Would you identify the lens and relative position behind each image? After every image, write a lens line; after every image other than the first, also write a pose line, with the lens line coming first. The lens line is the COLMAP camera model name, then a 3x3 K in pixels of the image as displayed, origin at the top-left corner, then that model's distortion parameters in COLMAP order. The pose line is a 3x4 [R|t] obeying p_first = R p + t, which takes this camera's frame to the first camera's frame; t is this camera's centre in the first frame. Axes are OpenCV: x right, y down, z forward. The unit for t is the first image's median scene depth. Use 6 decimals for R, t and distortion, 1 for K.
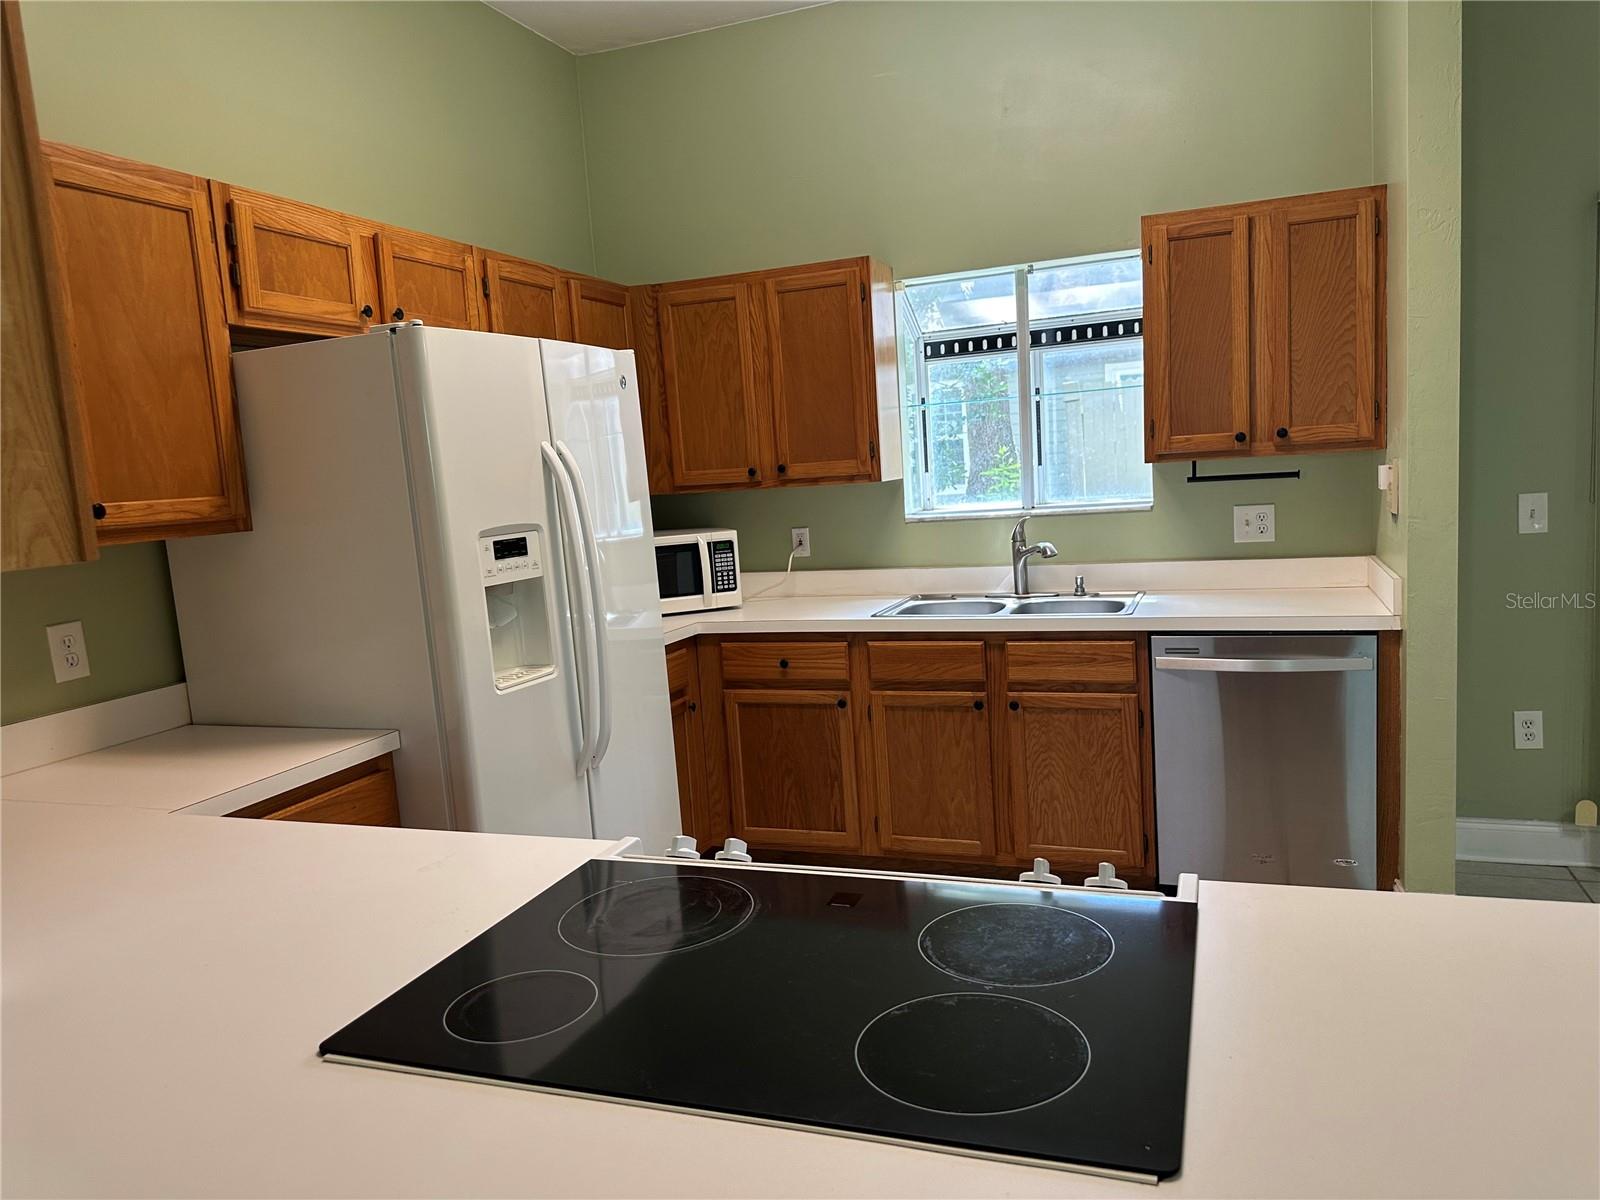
lens RADIAL K [[1124.3, 0, 799.8], [0, 1124.3, 620.3], [0, 0, 1]] dist [0.136746, -0.131764]
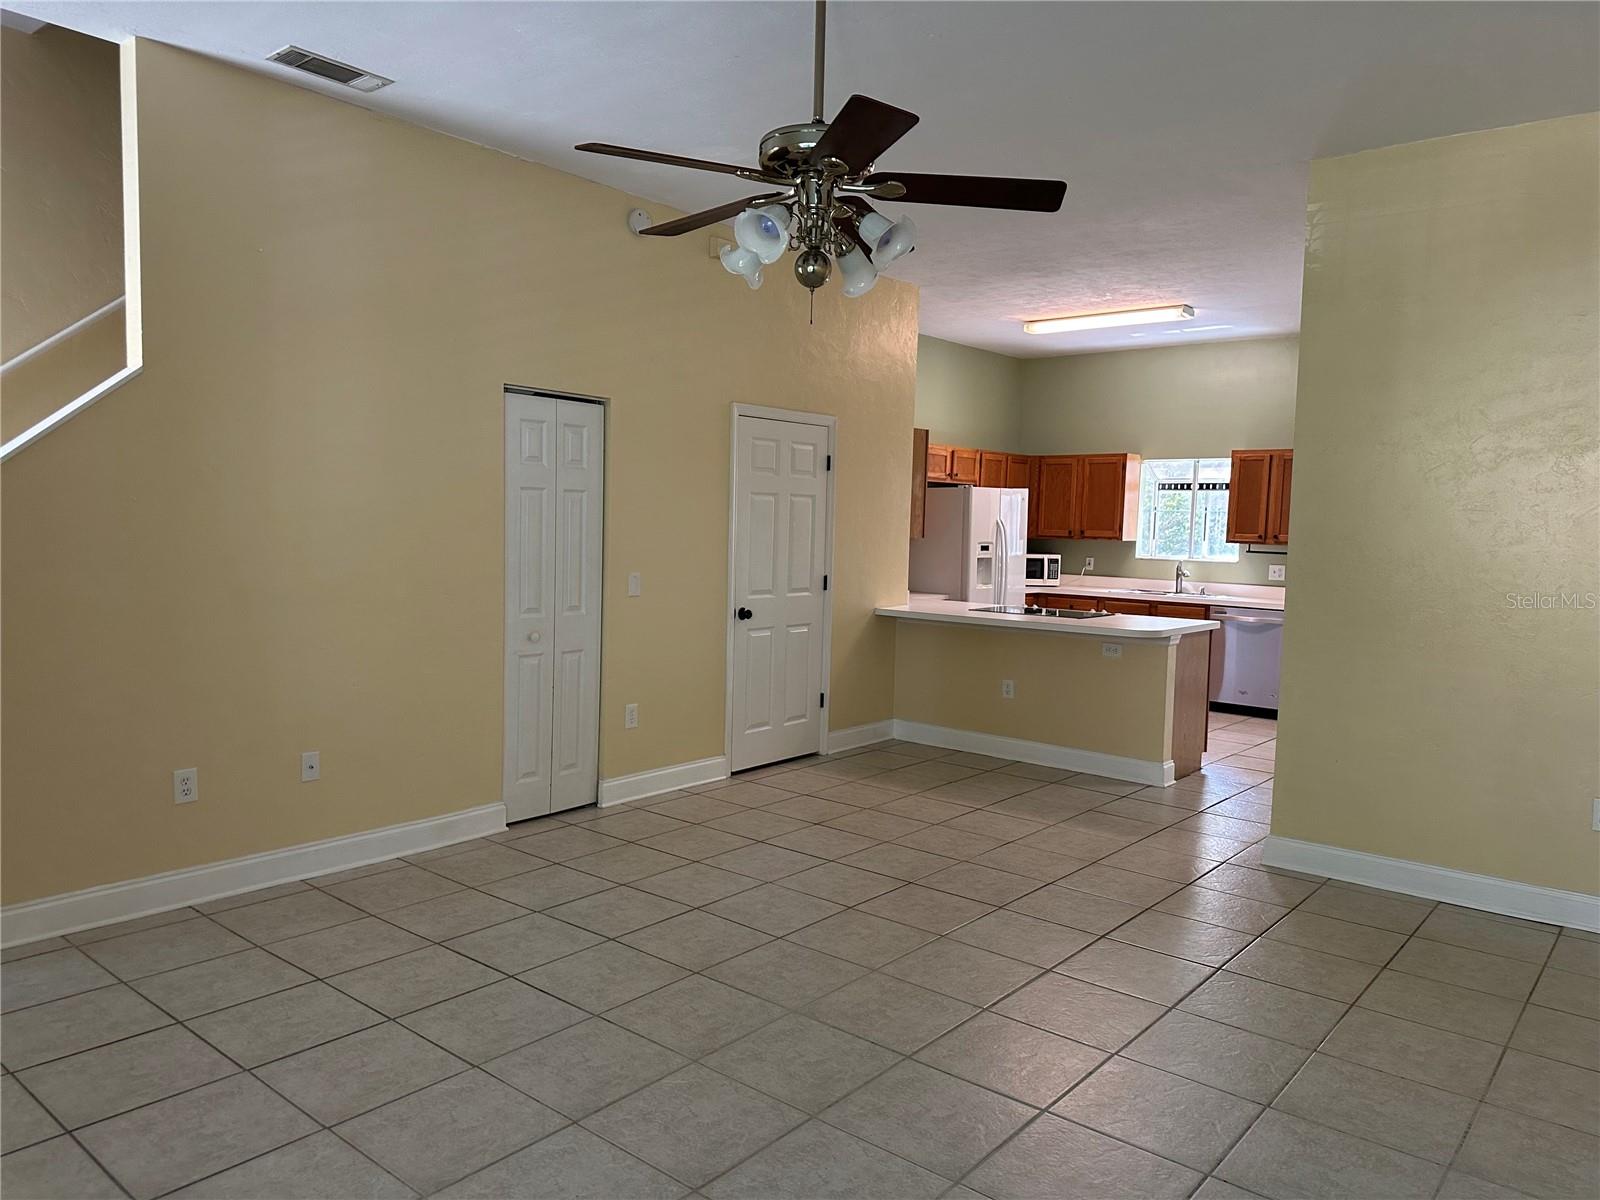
lens RADIAL K [[1124.3, 0, 799.8], [0, 1124.3, 620.3], [0, 0, 1]] dist [0.136746, -0.131764]
pose [[0.941722, 0.118617, -0.314785, 0.211565], [-0.131505, 0.991115, -0.019945, 0.193550], [0.309622, 0.060178, 0.948954, -1.583178]]
